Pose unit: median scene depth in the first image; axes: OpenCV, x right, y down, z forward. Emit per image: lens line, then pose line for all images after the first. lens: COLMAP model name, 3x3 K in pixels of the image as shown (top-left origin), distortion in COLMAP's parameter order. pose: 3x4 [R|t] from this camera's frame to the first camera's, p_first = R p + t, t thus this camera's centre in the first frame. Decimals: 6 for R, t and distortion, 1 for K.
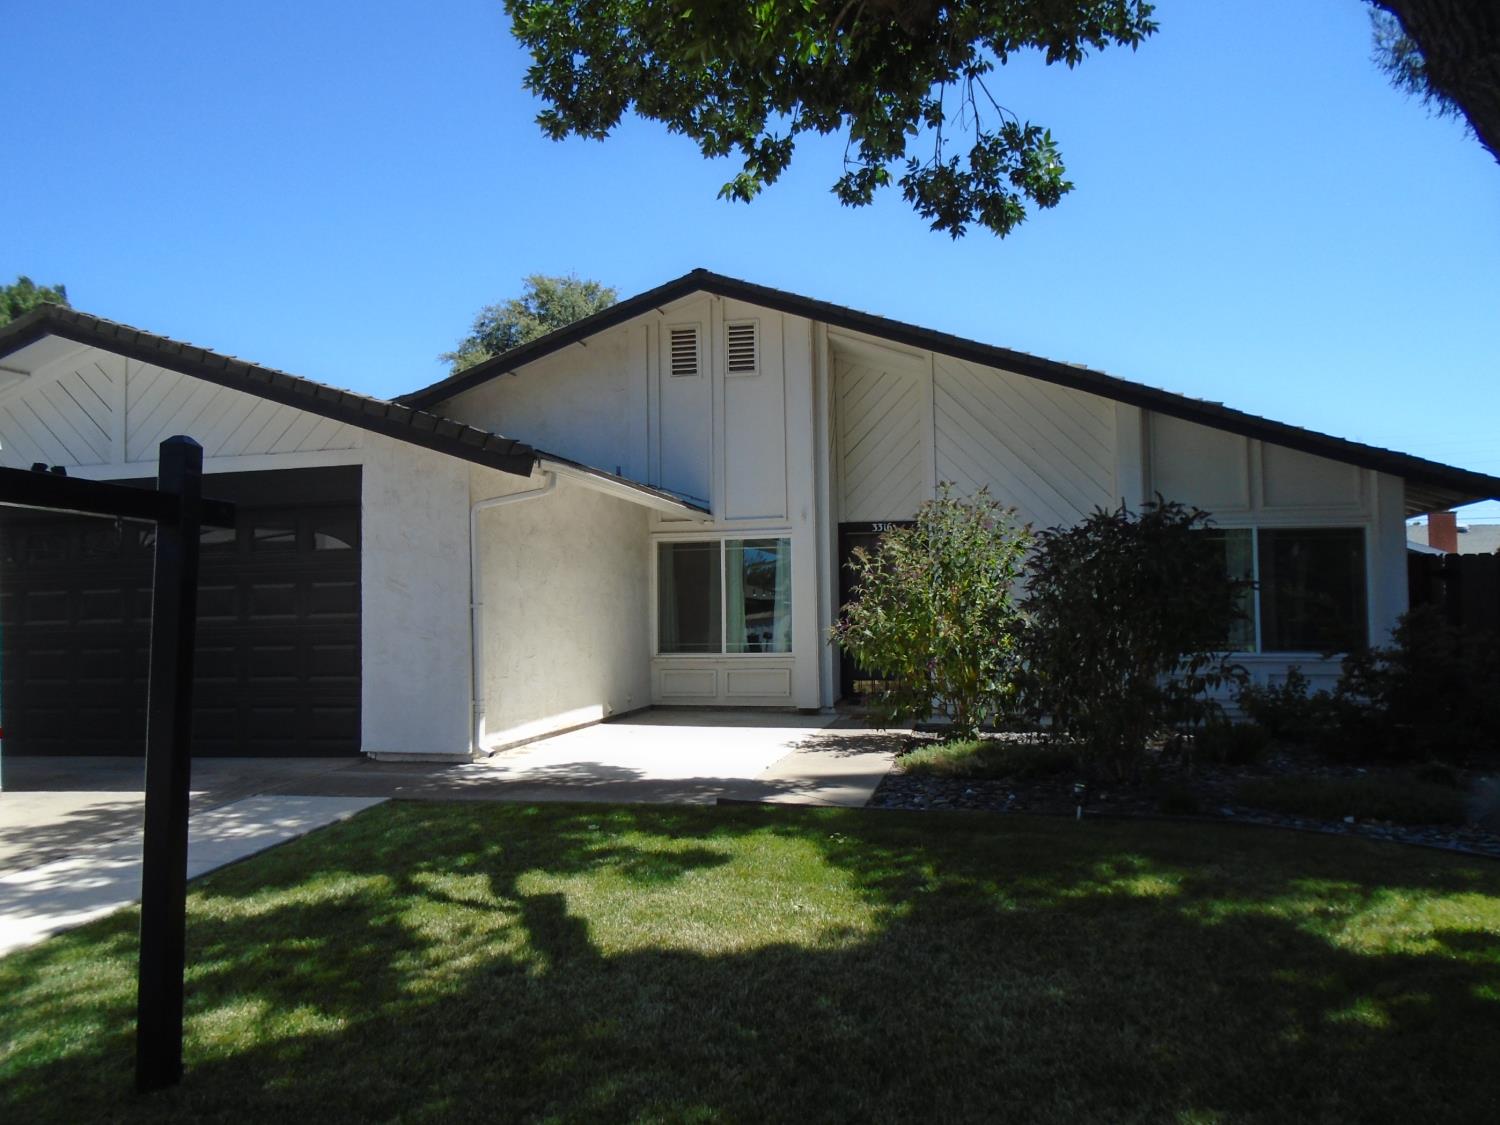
lens RADIAL K [[1132.8, 0, 750.9], [0, 1132.8, 539.2], [0, 0, 1]] dist [-0.033643, 0.020304]
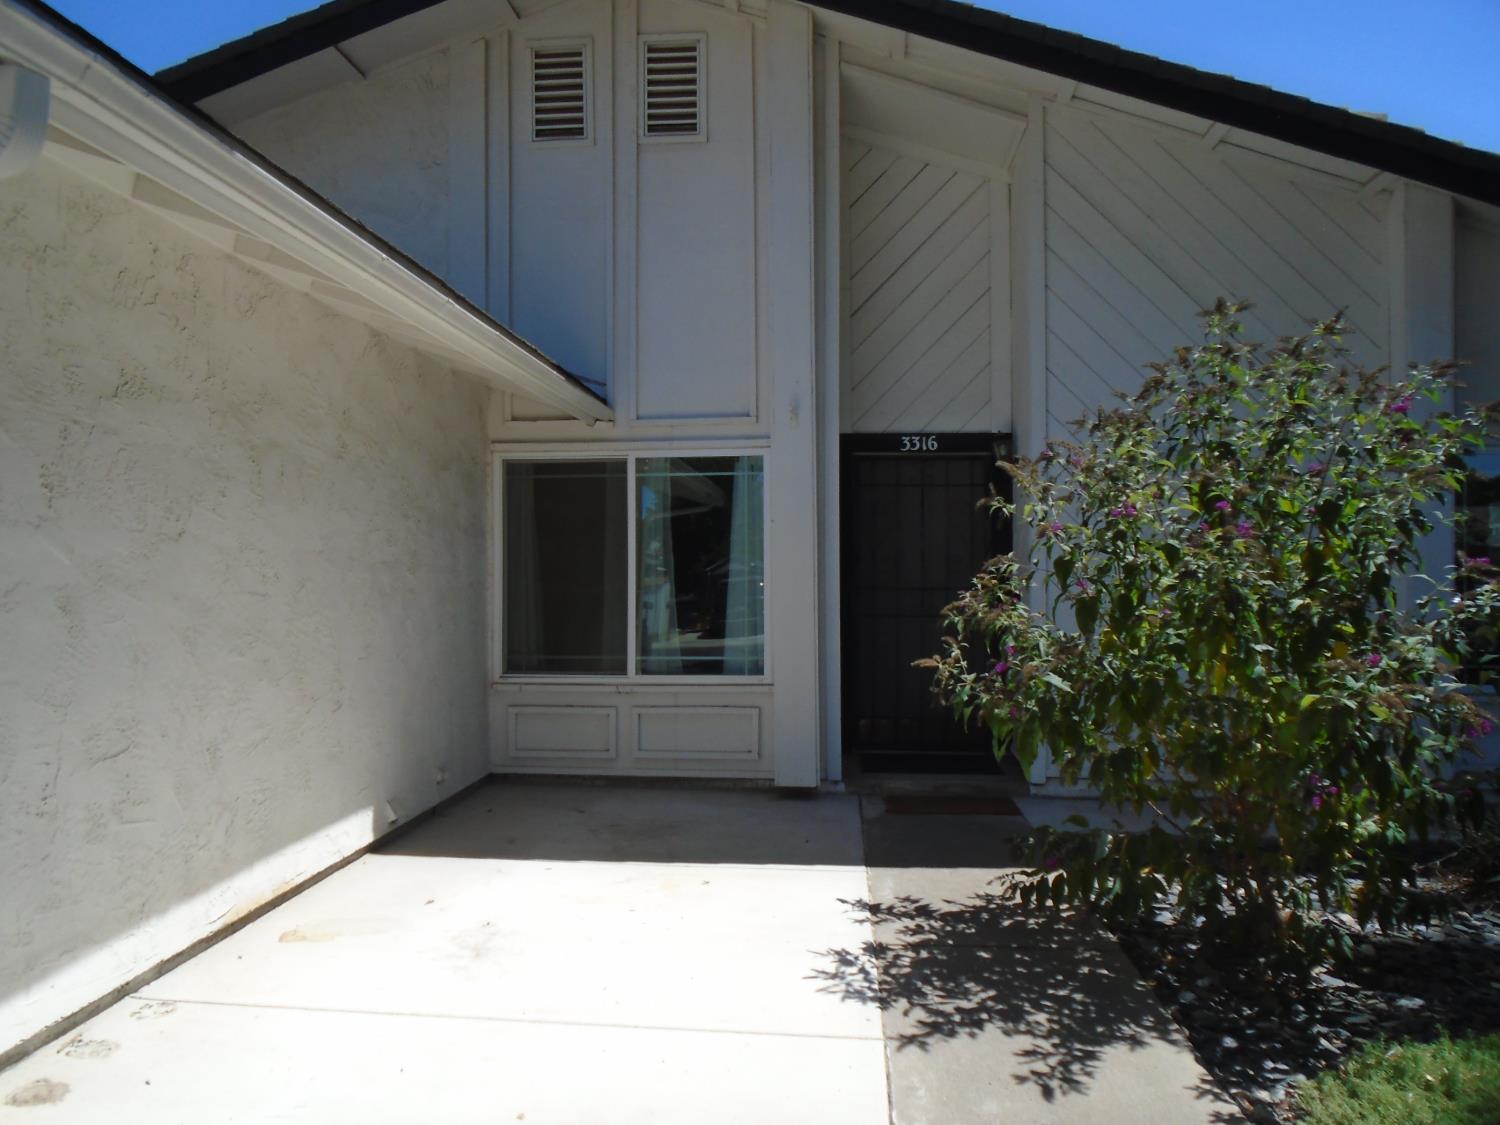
lens RADIAL K [[1132.8, 0, 750.4], [0, 1132.8, 566.7], [0, 0, 1]] dist [-0.033643, 0.020304]
pose [[0.992249, 0.011447, 0.123739, -0.036097], [-0.019483, 0.997764, 0.063927, 0.017059], [-0.122731, -0.065842, 0.990253, 0.502671]]
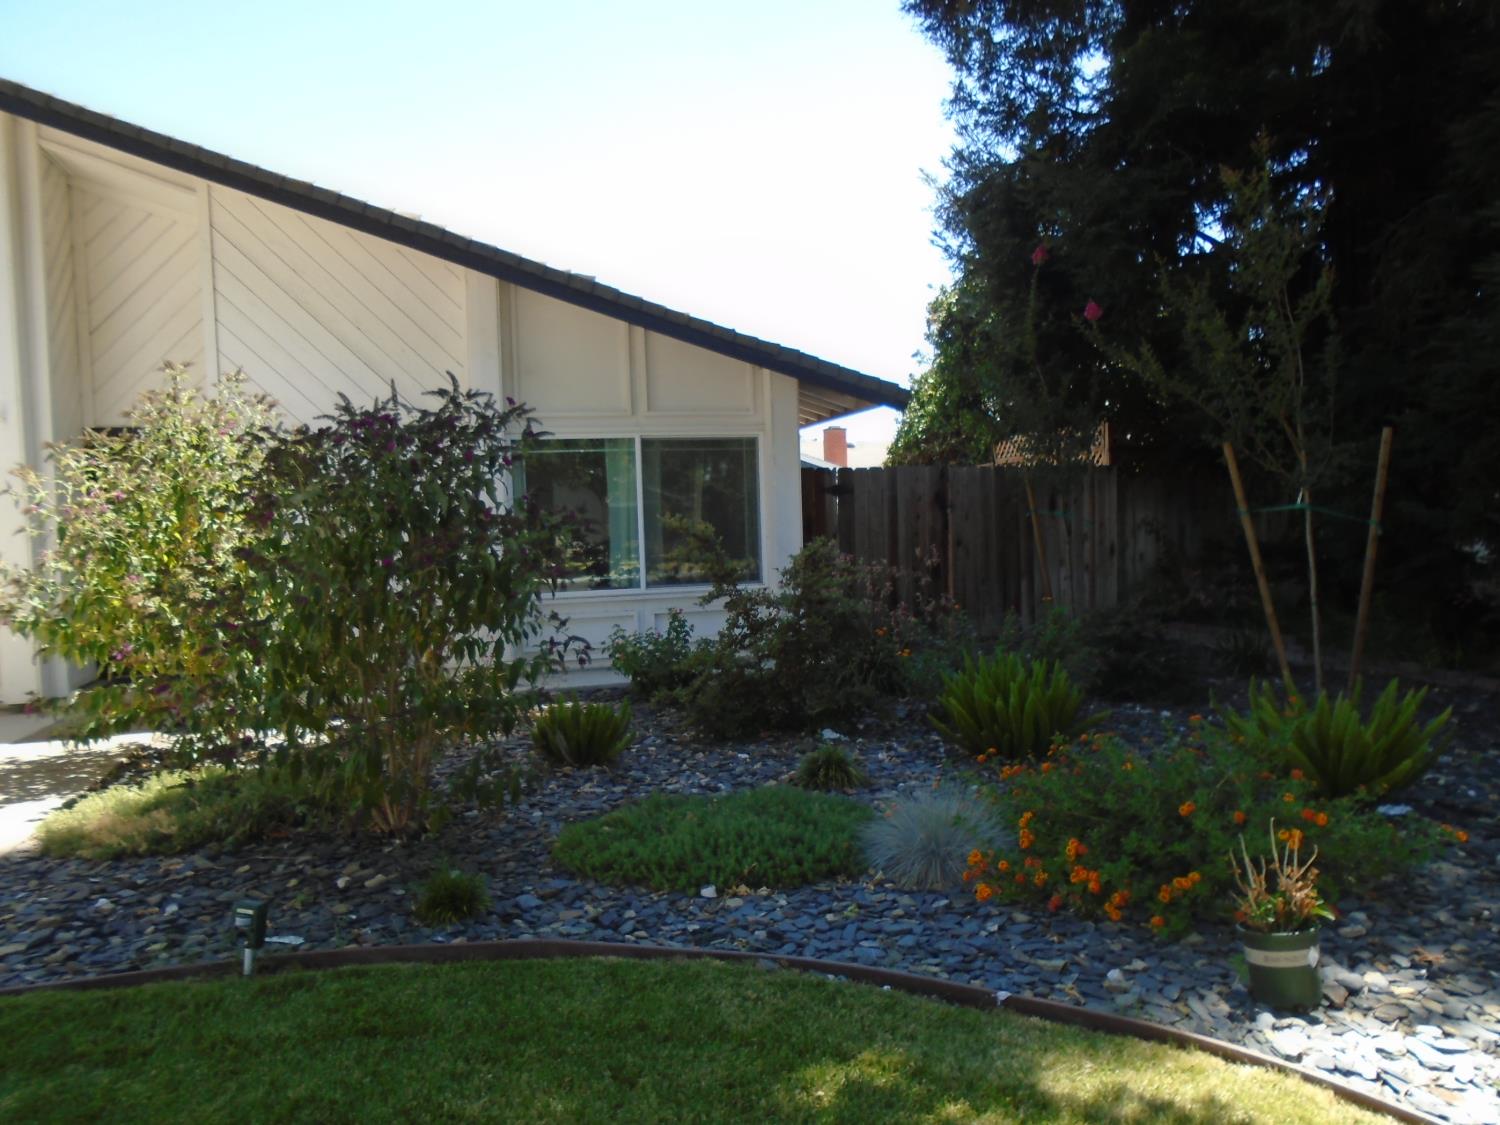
lens RADIAL K [[1132.8, 0, 753.0], [0, 1132.8, 550.9], [0, 0, 1]] dist [-0.033643, 0.020304]
pose [[0.886710, -0.038812, 0.460694, 0.134074], [-0.000628, 0.996368, 0.085150, 0.001989], [-0.462325, -0.075792, 0.883465, 0.219179]]
